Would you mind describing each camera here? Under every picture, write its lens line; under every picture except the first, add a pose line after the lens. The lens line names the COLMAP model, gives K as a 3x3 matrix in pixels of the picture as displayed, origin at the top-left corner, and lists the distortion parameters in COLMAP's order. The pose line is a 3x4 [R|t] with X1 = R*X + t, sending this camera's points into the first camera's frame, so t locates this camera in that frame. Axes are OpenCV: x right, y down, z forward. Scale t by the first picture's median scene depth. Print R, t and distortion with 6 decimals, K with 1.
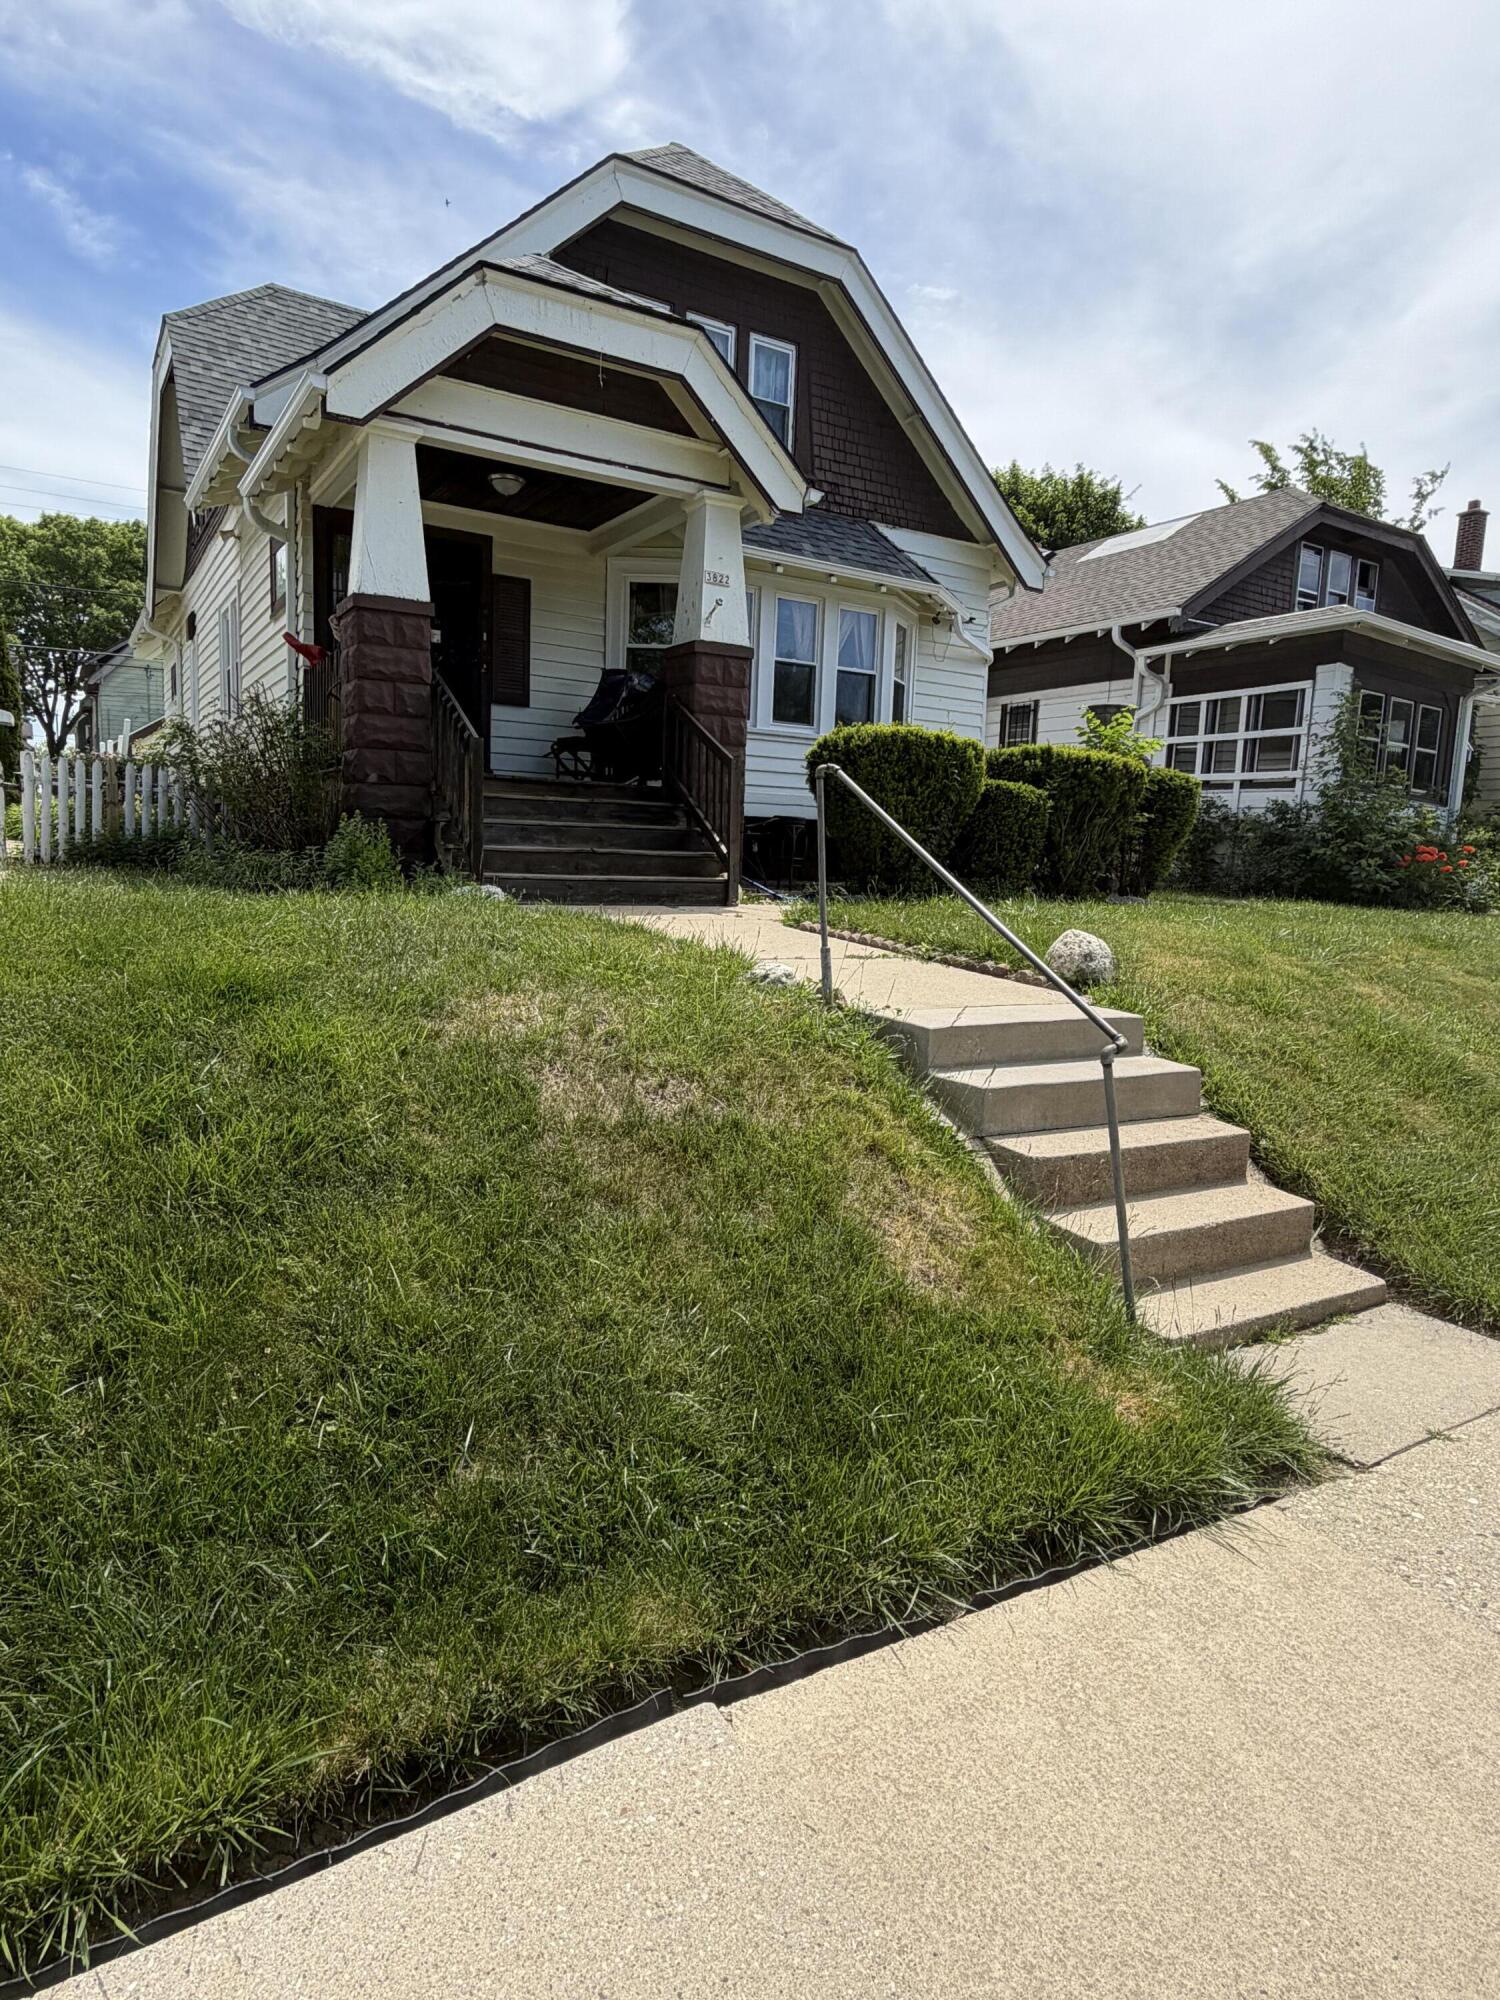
lens RADIAL K [[1160.7, 0, 756.0], [0, 1160.7, 1012.6], [0, 0, 1]] dist [0.008527, -0.000294]
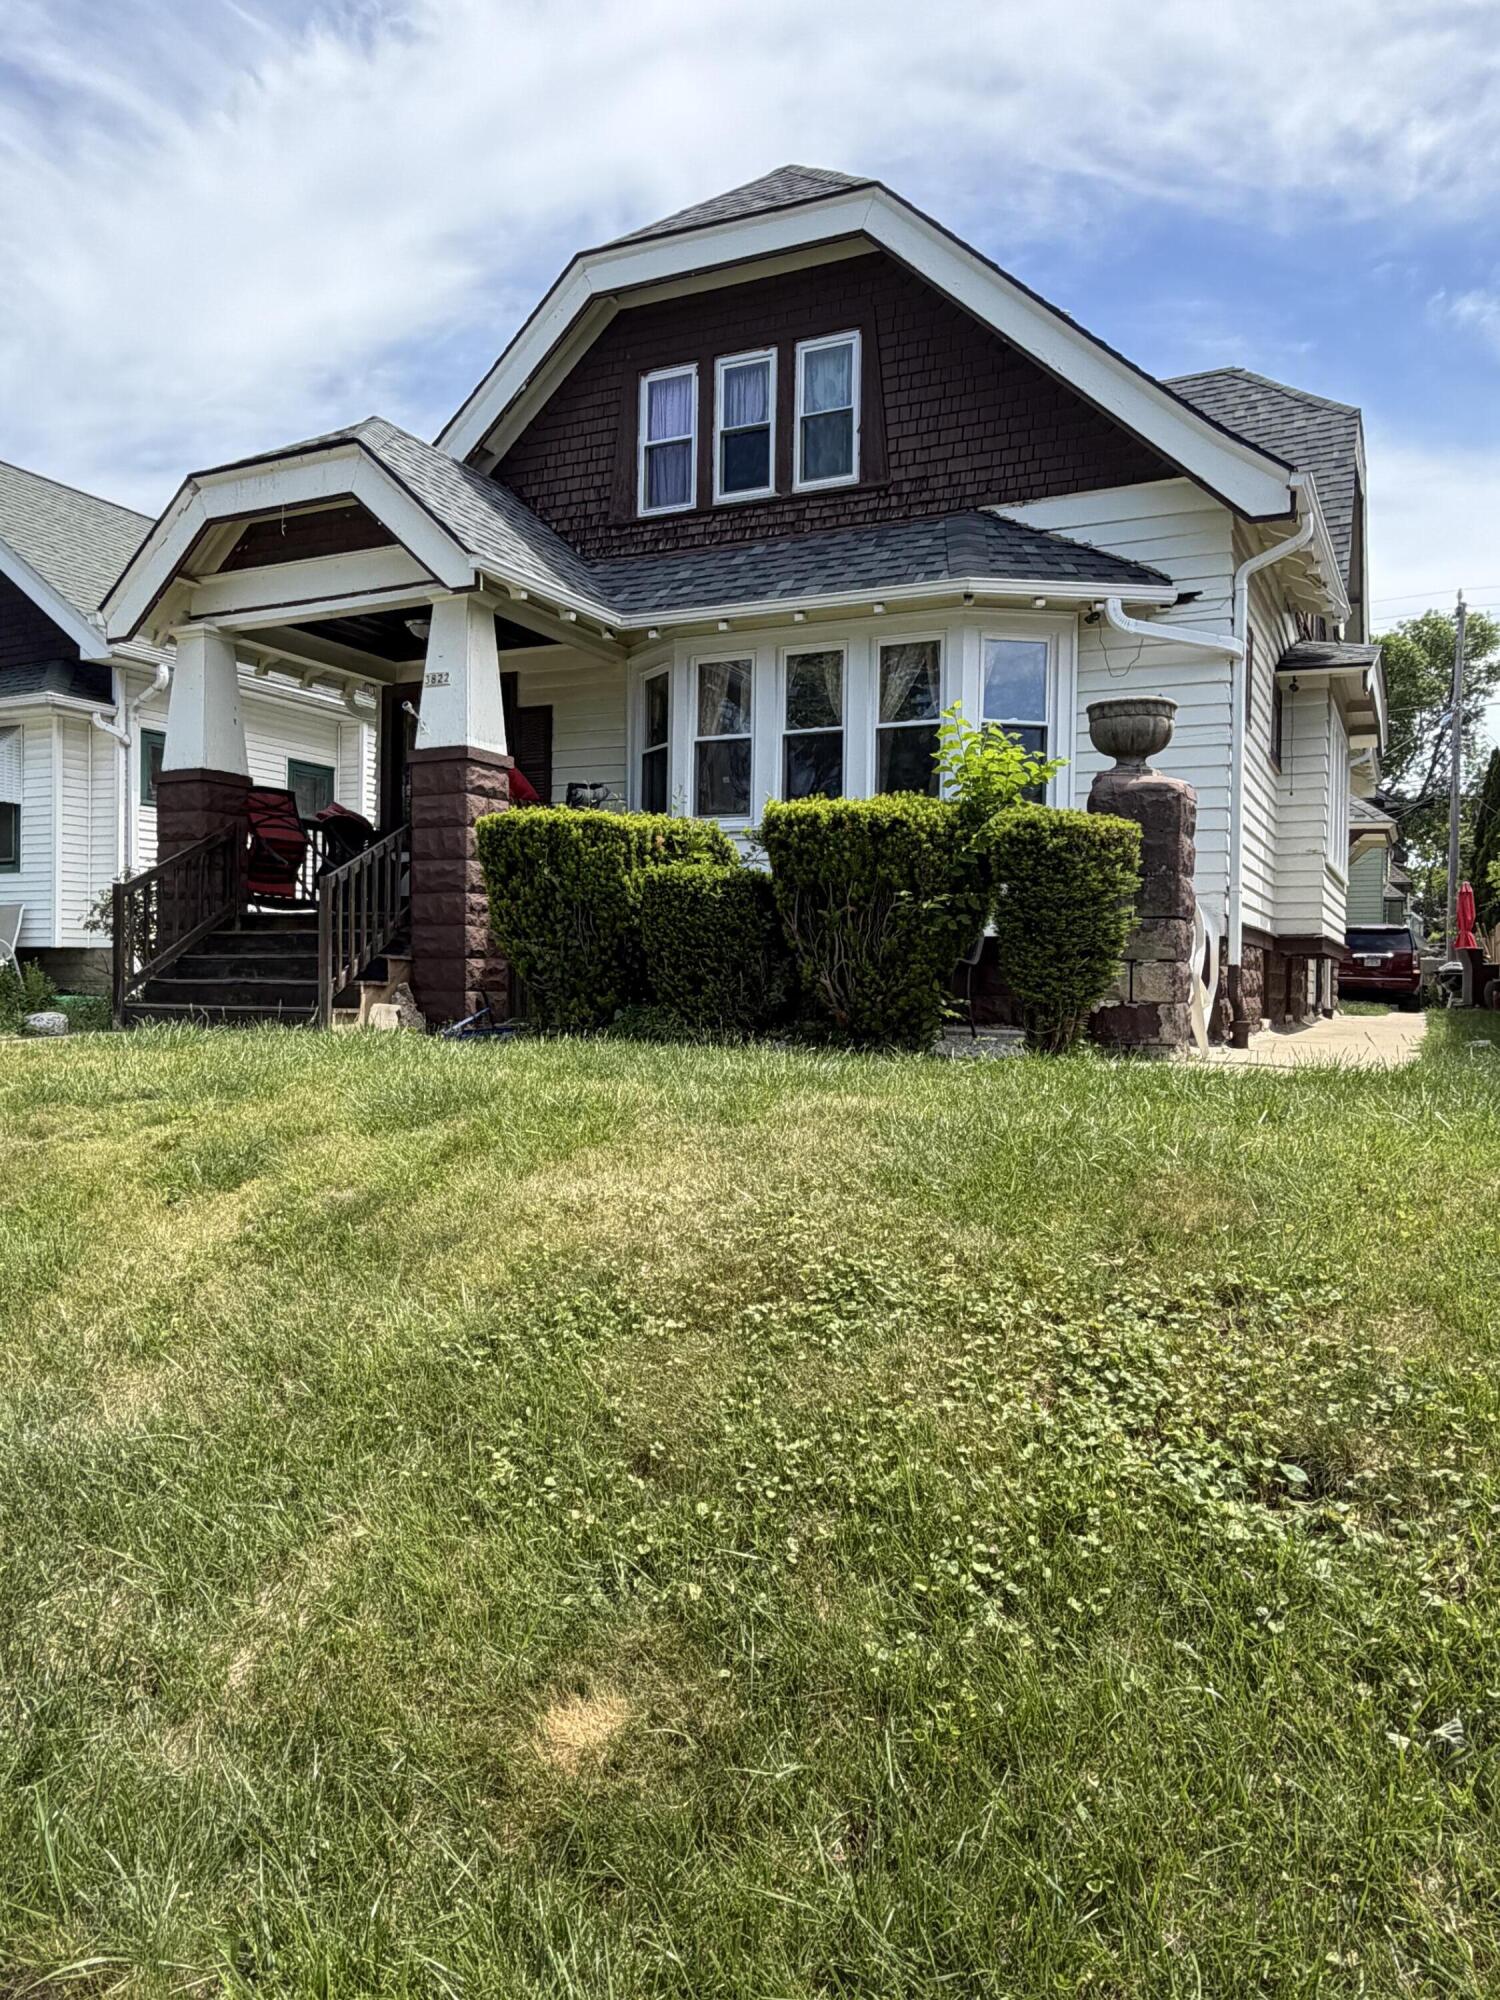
lens RADIAL K [[1325.3, 0, 760.9], [0, 1325.3, 1045.7], [0, 0, 1]] dist [0.003280, -0.003001]
pose [[0.538909, 0.021256, -0.842096, 0.855475], [-0.107419, 0.993254, -0.043672, -0.060885], [0.835487, 0.113993, 0.537557, 0.597024]]
